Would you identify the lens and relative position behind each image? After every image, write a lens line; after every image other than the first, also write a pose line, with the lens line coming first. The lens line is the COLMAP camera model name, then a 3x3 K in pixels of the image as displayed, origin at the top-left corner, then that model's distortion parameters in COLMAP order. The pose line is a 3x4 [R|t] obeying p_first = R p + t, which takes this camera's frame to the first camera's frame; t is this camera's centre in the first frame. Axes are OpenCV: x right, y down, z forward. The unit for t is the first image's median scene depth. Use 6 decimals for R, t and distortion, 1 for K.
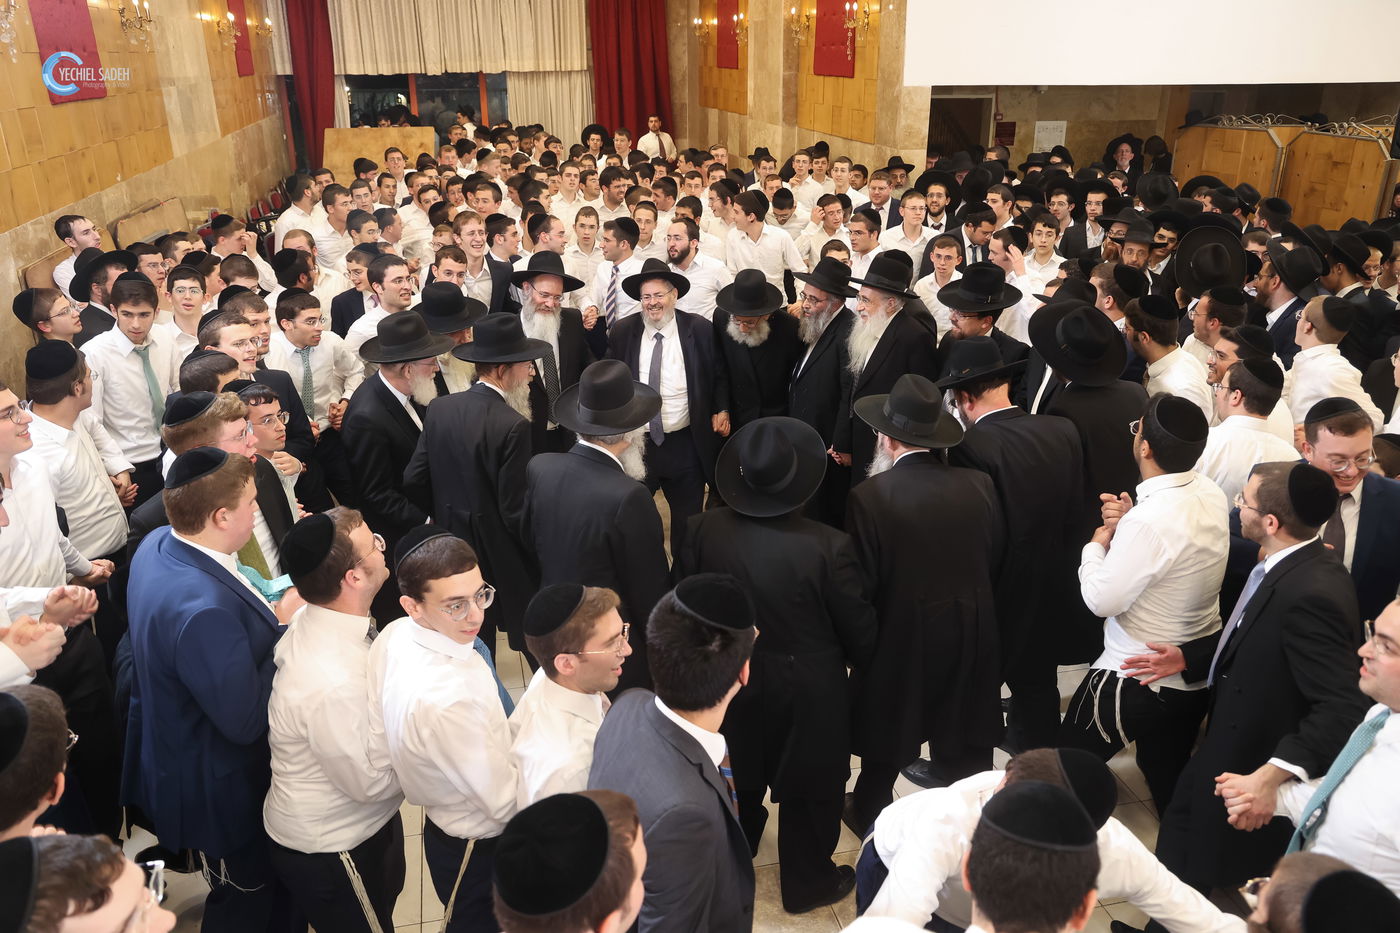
lens RADIAL K [[1084.8, 0, 696.2], [0, 1084.8, 472.1], [0, 0, 1]] dist [0.011291, 0.001933]
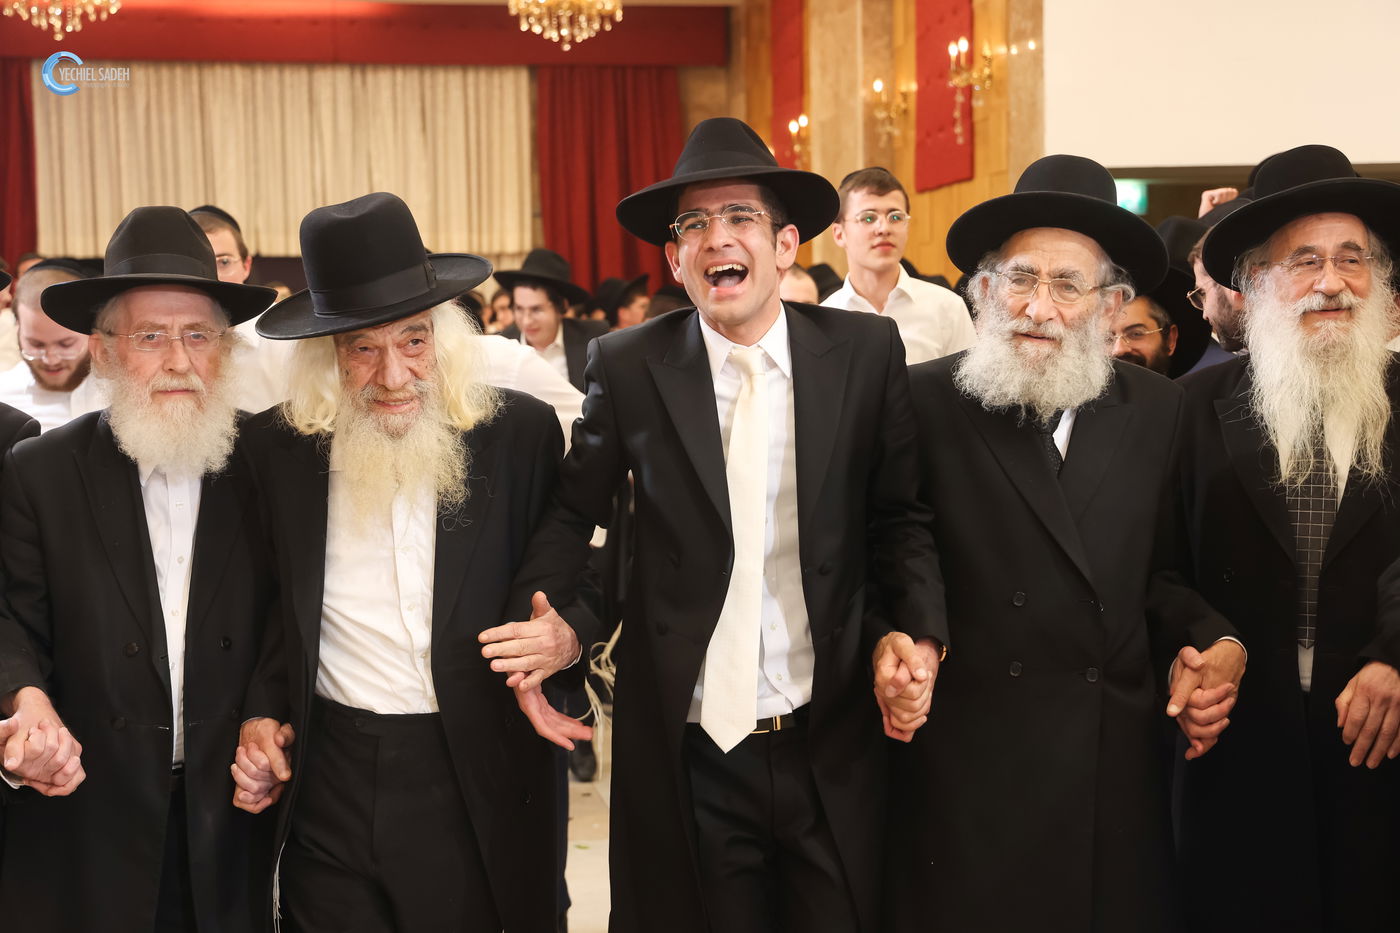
lens RADIAL K [[2430.4, 0, 700.1], [0, 2430.4, 471.5], [0, 0, 1]] dist [0.301718, 0.000000]
pose [[0.997865, -0.004699, -0.065148, 0.065145], [-0.016112, 0.948883, -0.315217, 0.111733], [0.063299, 0.315594, 0.946781, -0.070500]]
